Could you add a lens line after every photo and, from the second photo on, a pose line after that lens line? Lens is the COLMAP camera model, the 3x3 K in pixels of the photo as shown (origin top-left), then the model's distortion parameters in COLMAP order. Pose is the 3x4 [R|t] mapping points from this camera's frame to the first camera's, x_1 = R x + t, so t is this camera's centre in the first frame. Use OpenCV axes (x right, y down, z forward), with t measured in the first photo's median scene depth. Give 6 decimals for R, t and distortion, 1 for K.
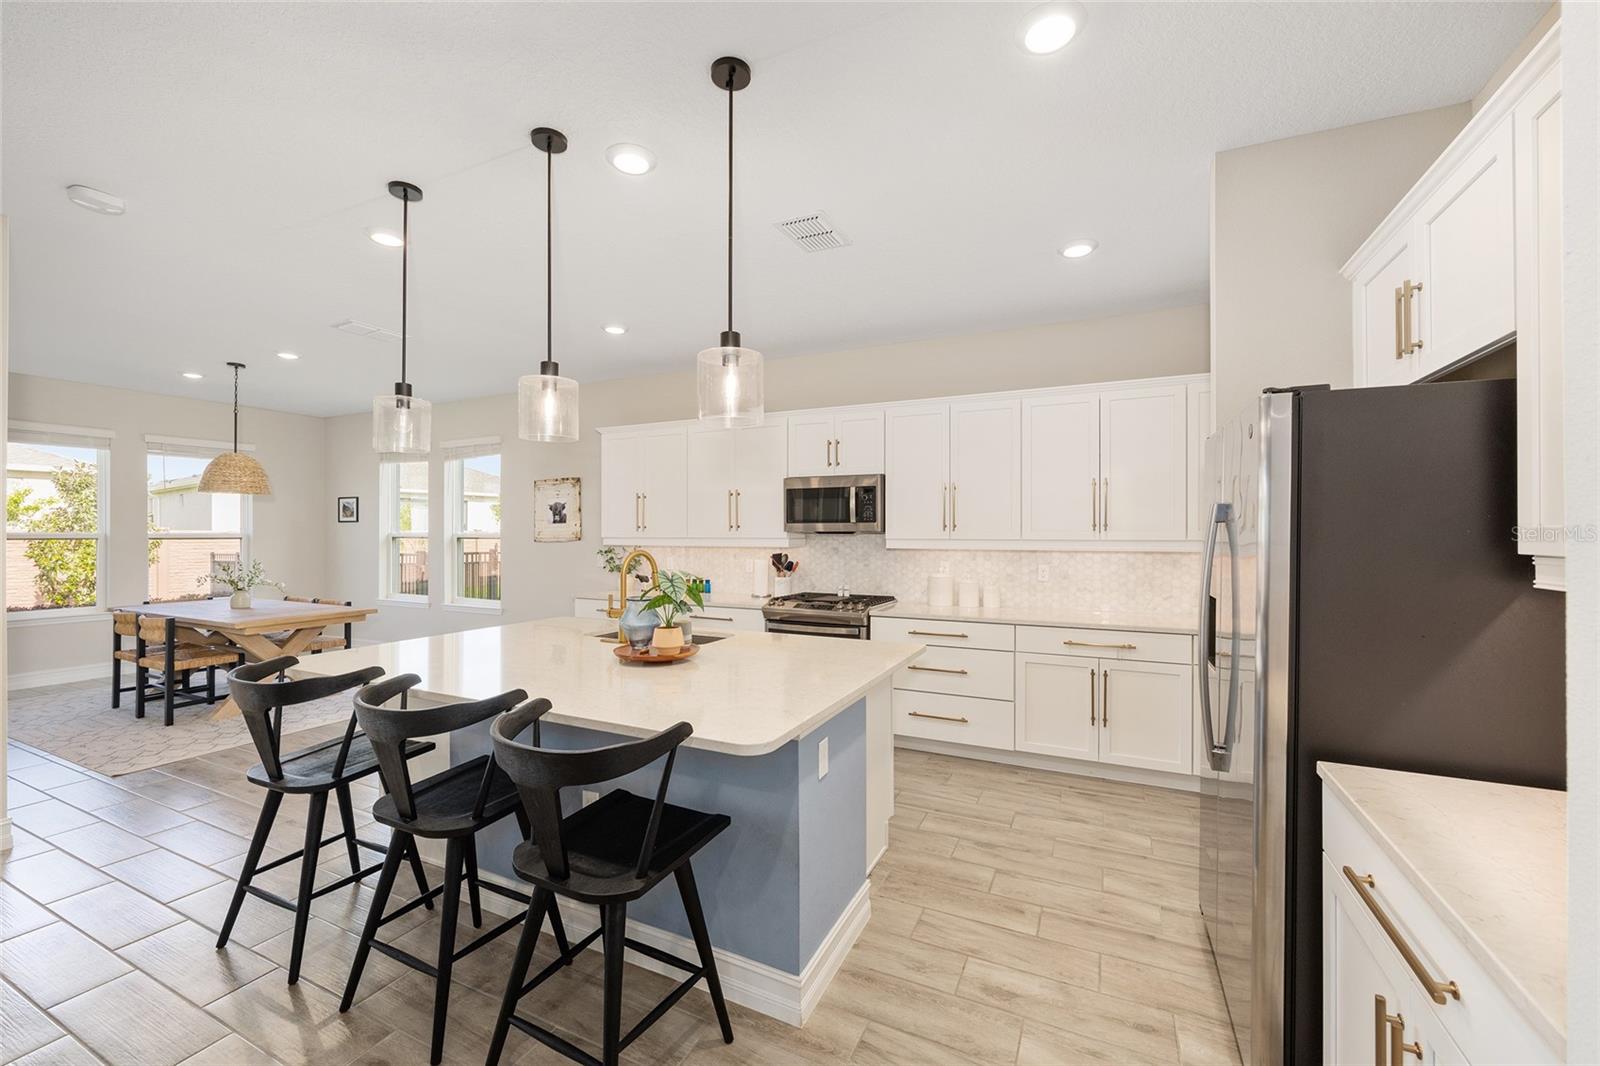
lens RADIAL K [[643.9, 0, 805.1], [0, 643.9, 534.6], [0, 0, 1]] dist [-0.002387, 0.000964]
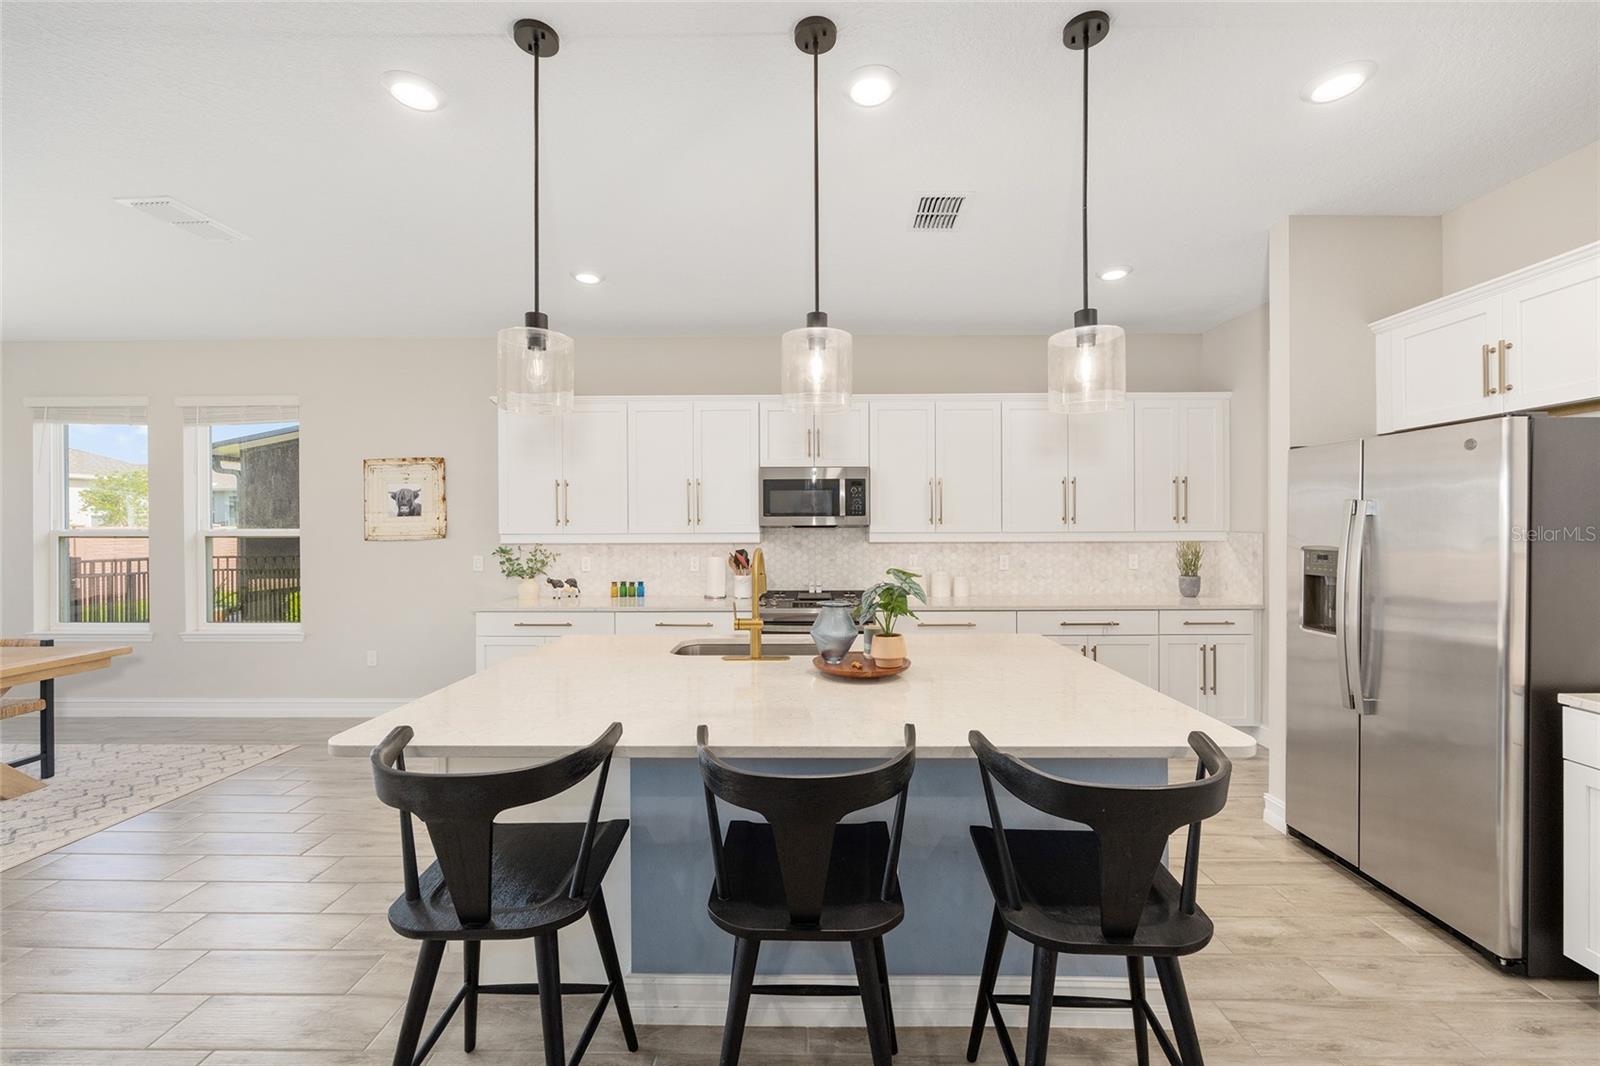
lens RADIAL K [[643.9, 0, 806.5], [0, 643.9, 531.0], [0, 0, 1]] dist [-0.002387, 0.000964]
pose [[0.906369, -0.007077, 0.422428, -0.350708], [0.005881, 0.999974, 0.004136, -0.000468], [-0.422446, -0.001264, 0.906387, 0.132594]]
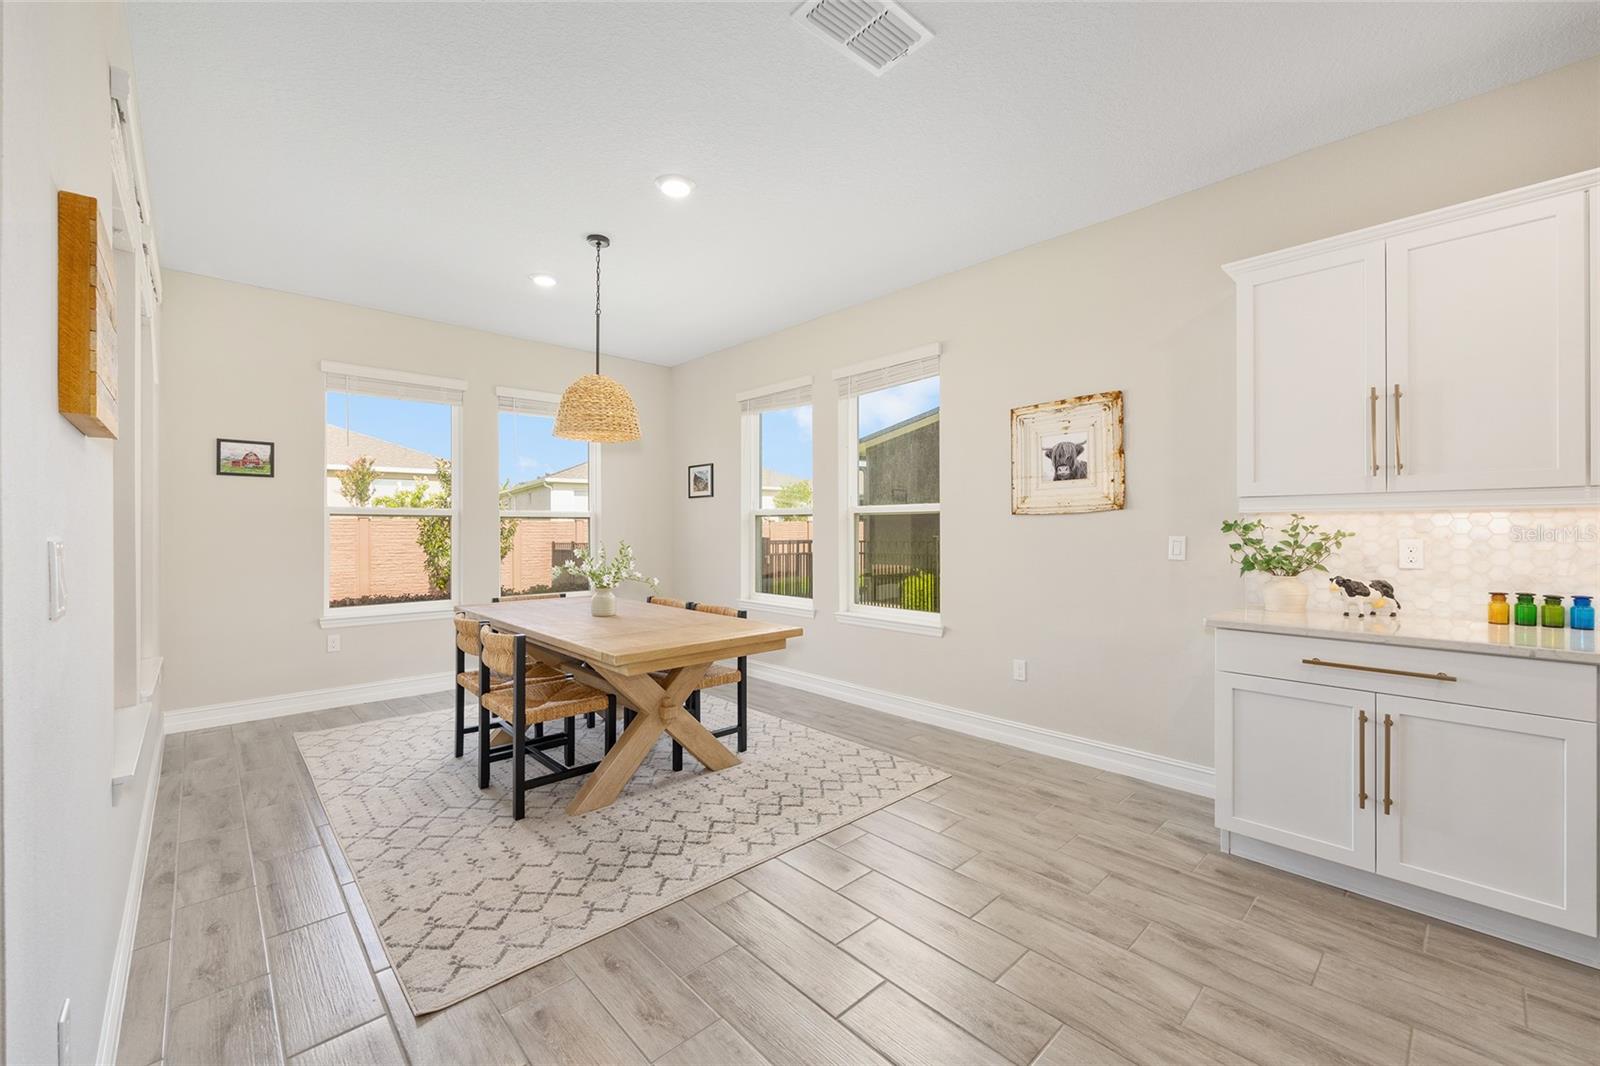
lens RADIAL K [[643.9, 0, 798.2], [0, 643.9, 526.0], [0, 0, 1]] dist [-0.002387, 0.000964]
pose [[0.931292, -0.005593, -0.364229, -0.504851], [0.003594, 0.999975, -0.006166, 0.031036], [0.364255, 0.004434, 0.931289, 0.512666]]
